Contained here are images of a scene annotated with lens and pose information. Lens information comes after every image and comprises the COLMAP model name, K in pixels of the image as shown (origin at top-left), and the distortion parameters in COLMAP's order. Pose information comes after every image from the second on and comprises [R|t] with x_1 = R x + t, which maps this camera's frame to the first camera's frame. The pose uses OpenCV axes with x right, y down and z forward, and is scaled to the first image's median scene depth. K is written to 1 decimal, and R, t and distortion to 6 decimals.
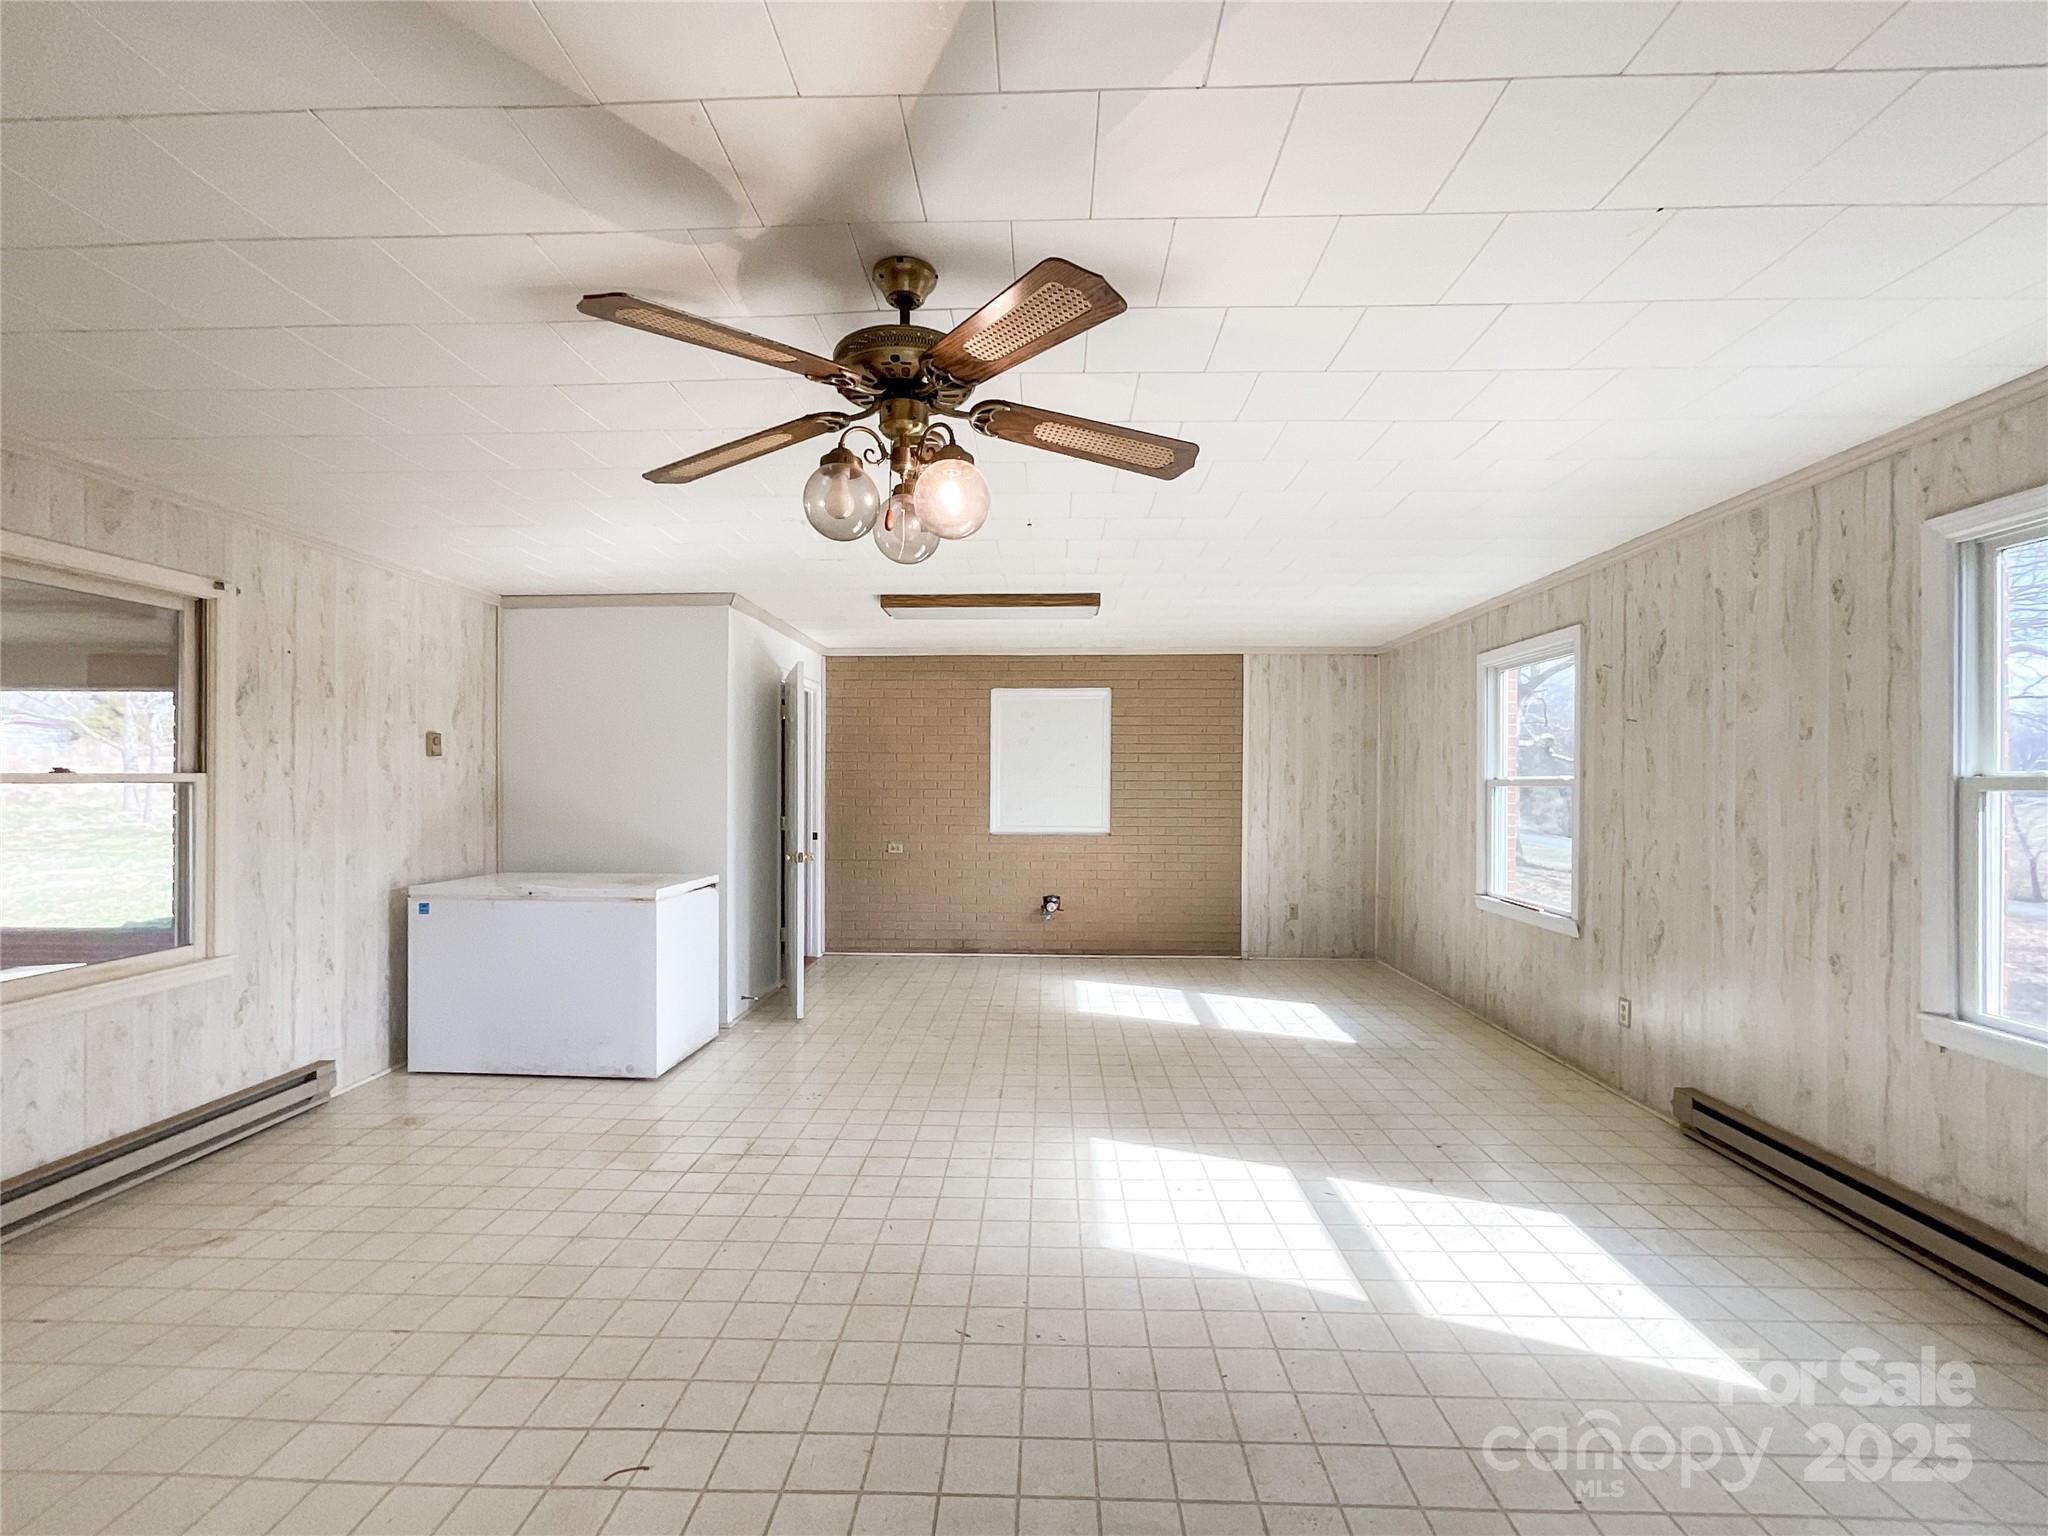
lens RADIAL K [[863.6, 0, 1027.1], [0, 863.6, 779.0], [0, 0, 1]] dist [-0.015948, 0.000198]
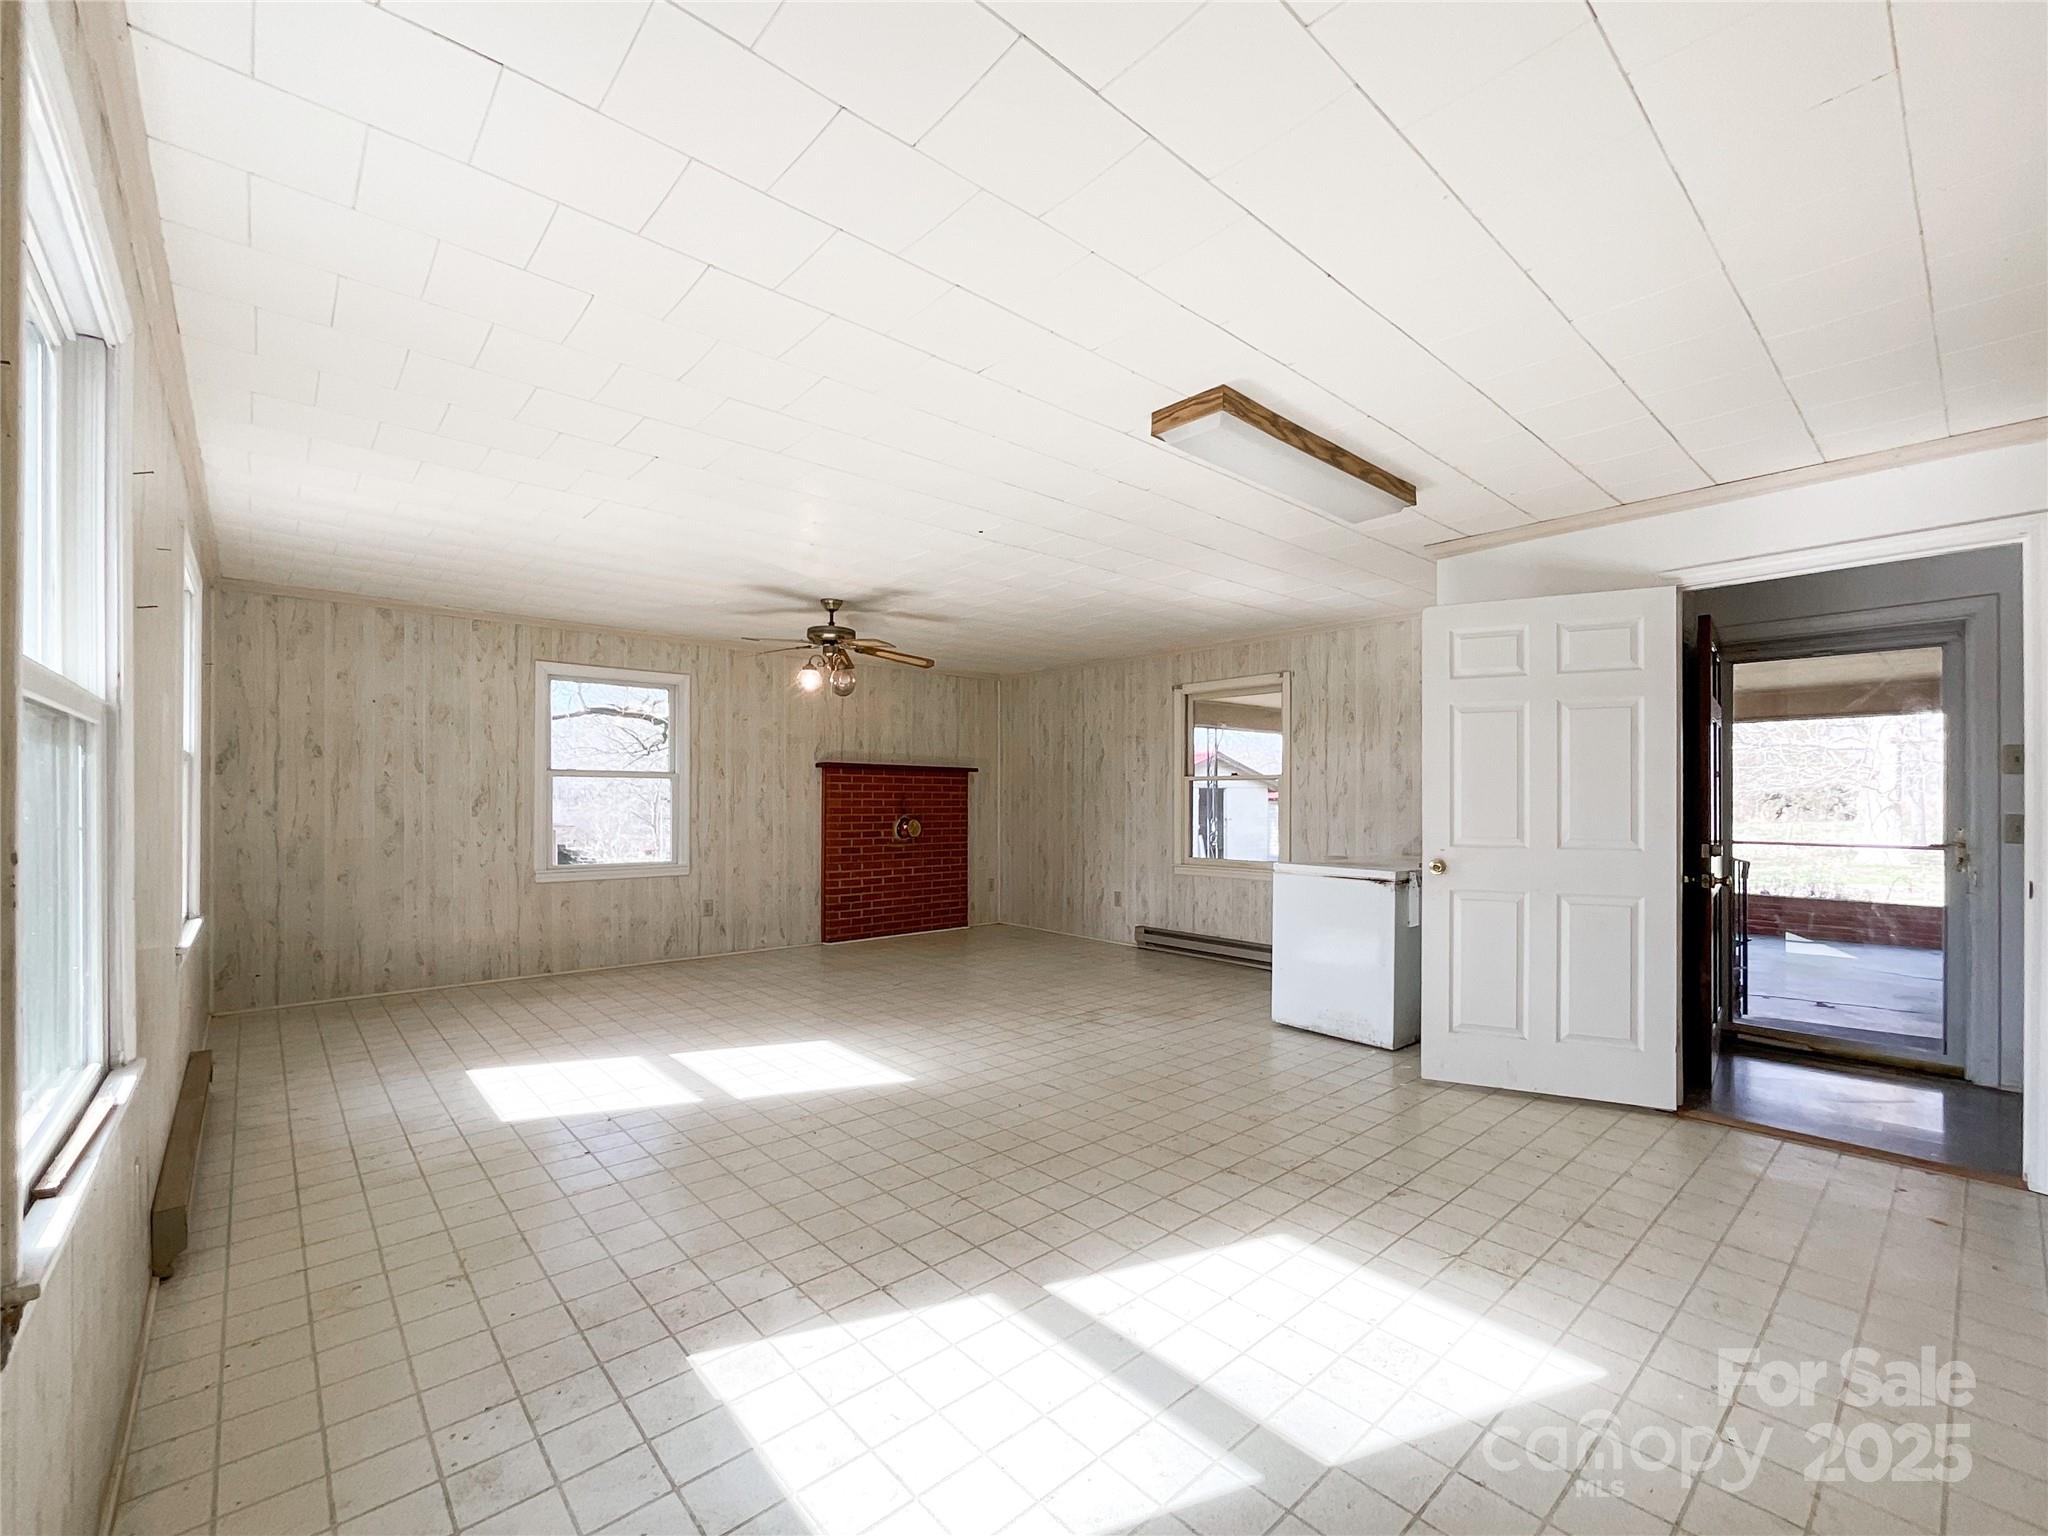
lens RADIAL K [[863.6, 0, 1027.1], [0, 863.6, 779.0], [0, 0, 1]] dist [-0.015948, 0.000198]
pose [[-0.727190, -0.018418, -0.686189, 0.766277], [-0.002484, 0.999704, -0.024201, 0.052218], [0.686431, -0.015894, -0.727021, 1.972314]]
